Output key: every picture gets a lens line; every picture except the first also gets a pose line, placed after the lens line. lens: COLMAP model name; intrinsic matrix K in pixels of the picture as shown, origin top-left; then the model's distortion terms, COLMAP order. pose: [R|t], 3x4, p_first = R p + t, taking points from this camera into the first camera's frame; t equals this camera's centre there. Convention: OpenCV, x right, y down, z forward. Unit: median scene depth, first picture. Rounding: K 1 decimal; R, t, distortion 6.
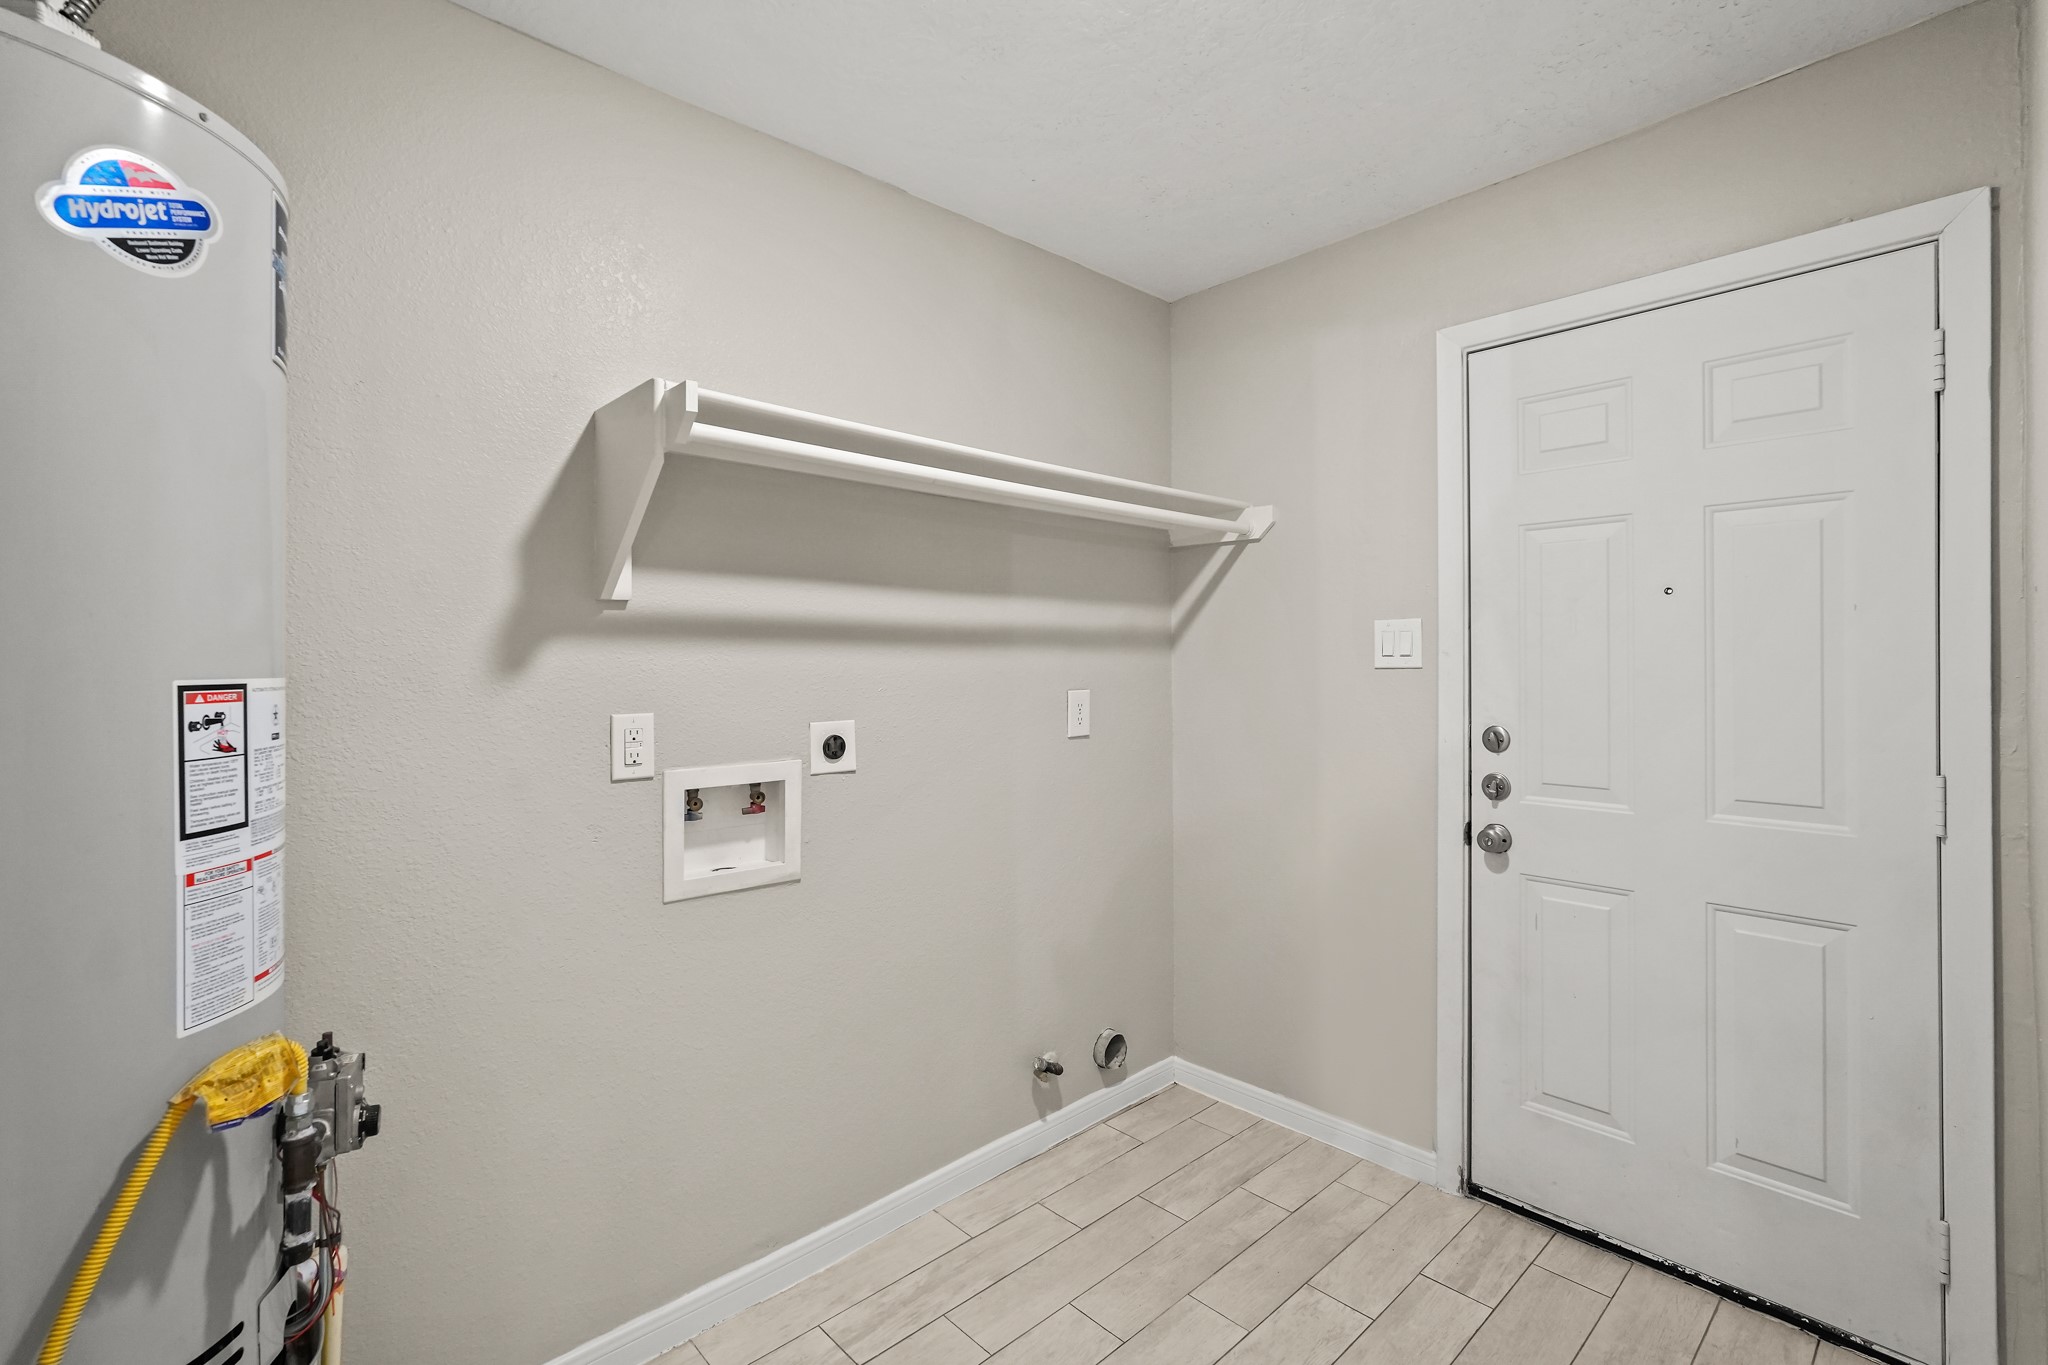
lens RADIAL K [[907.6, 0, 1015.2], [0, 907.6, 646.9], [0, 0, 1]] dist [0.000739, 0.000564]
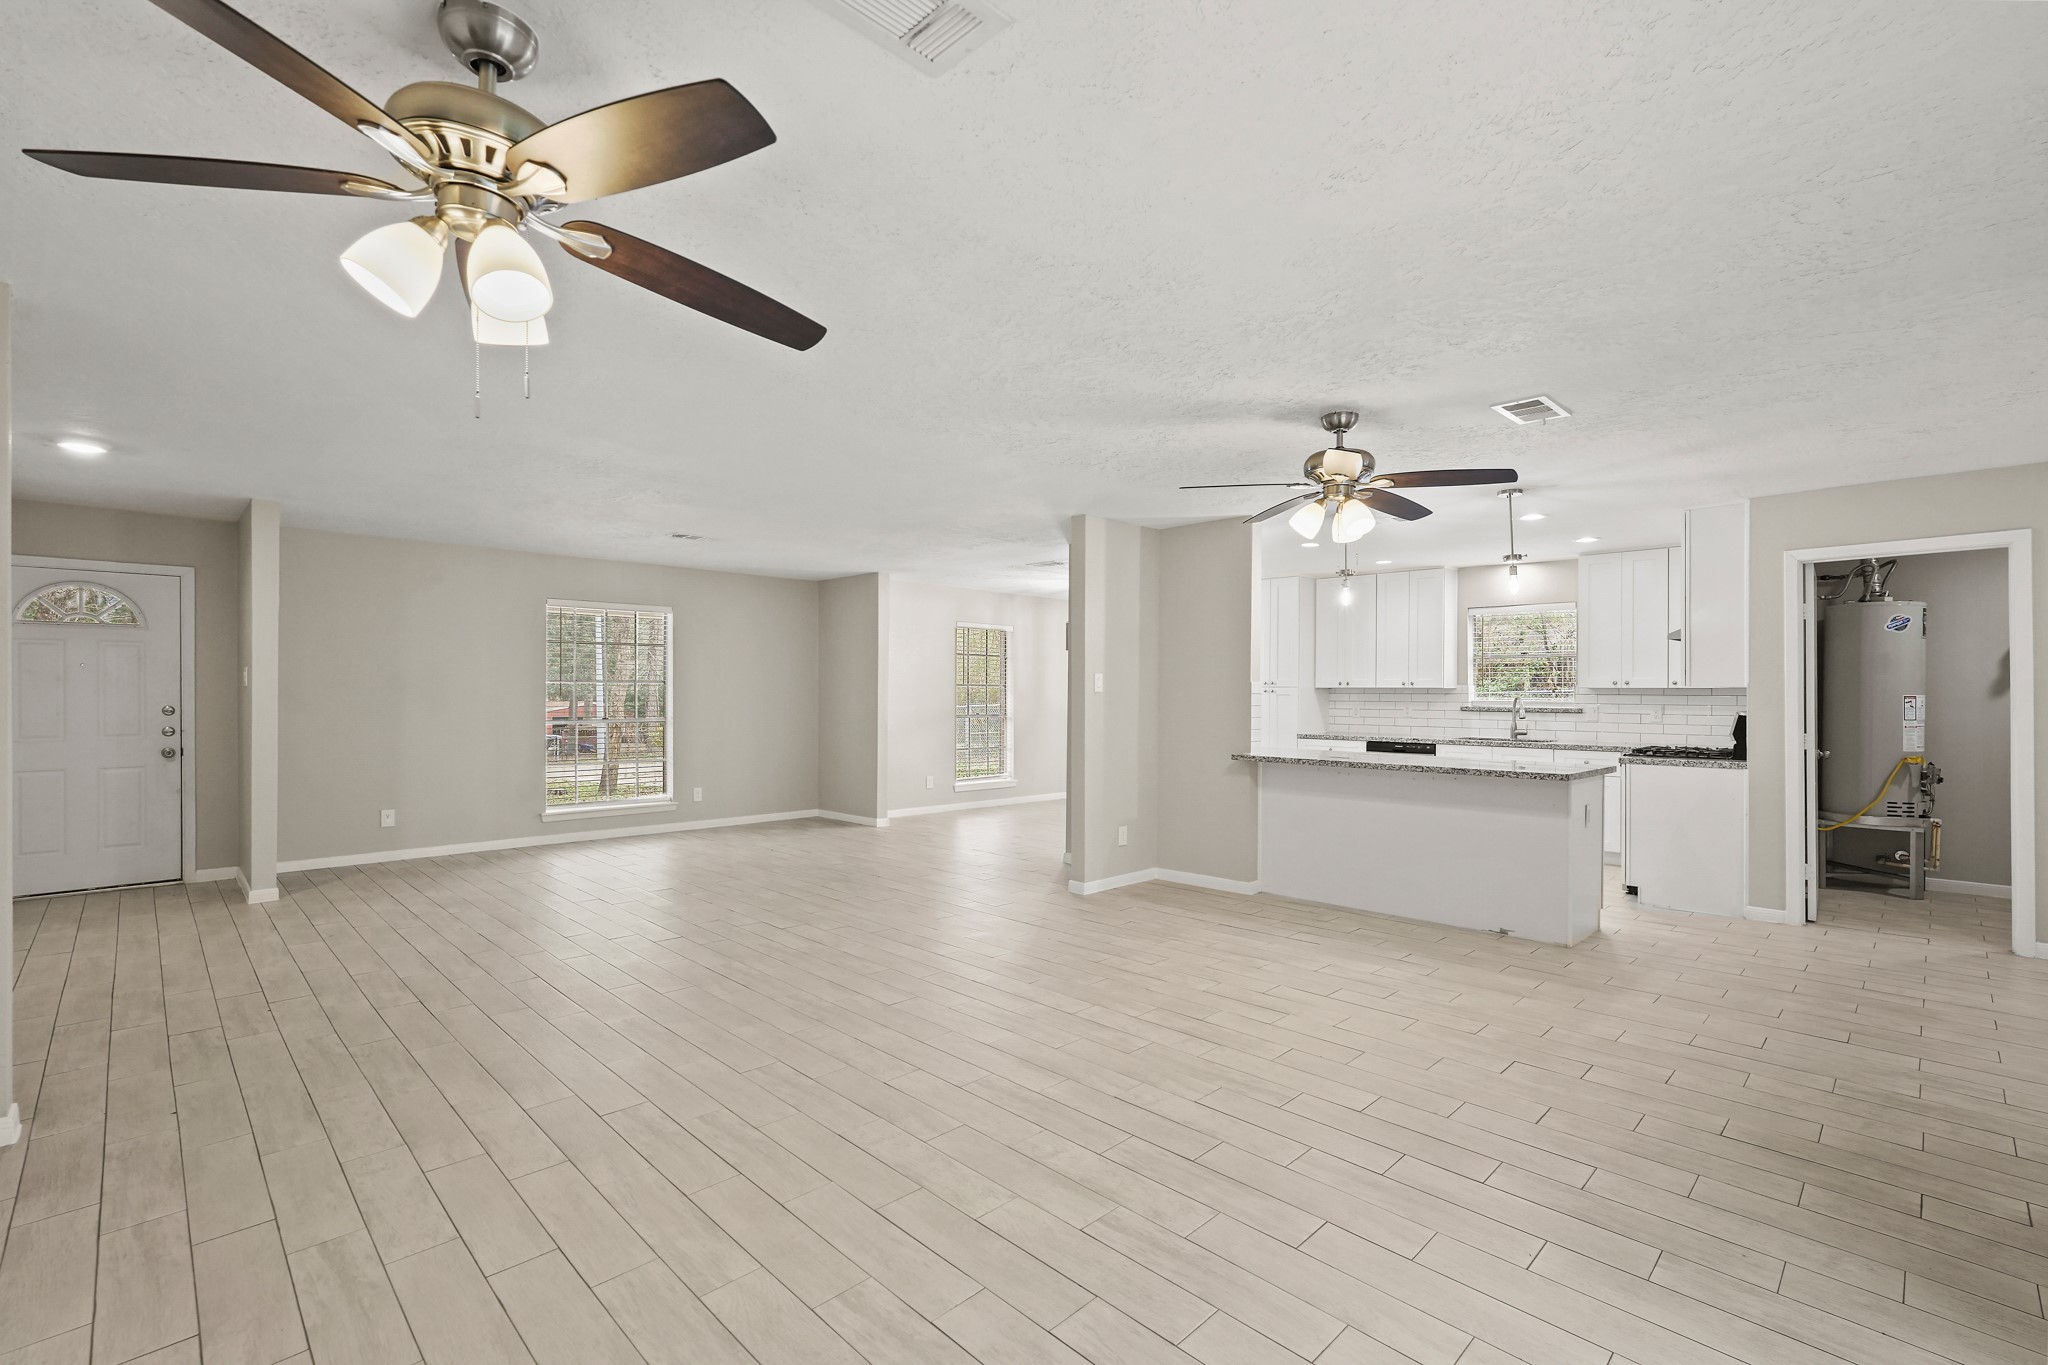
lens RADIAL K [[902.0, 0, 1039.1], [0, 902.0, 698.8], [0, 0, 1]] dist [-0.002052, 0.000587]
pose [[0.044267, 0.018251, -0.998853, 2.742355], [0.012824, 0.999740, 0.018835, -0.071910], [0.998937, -0.013643, 0.044022, -2.857330]]
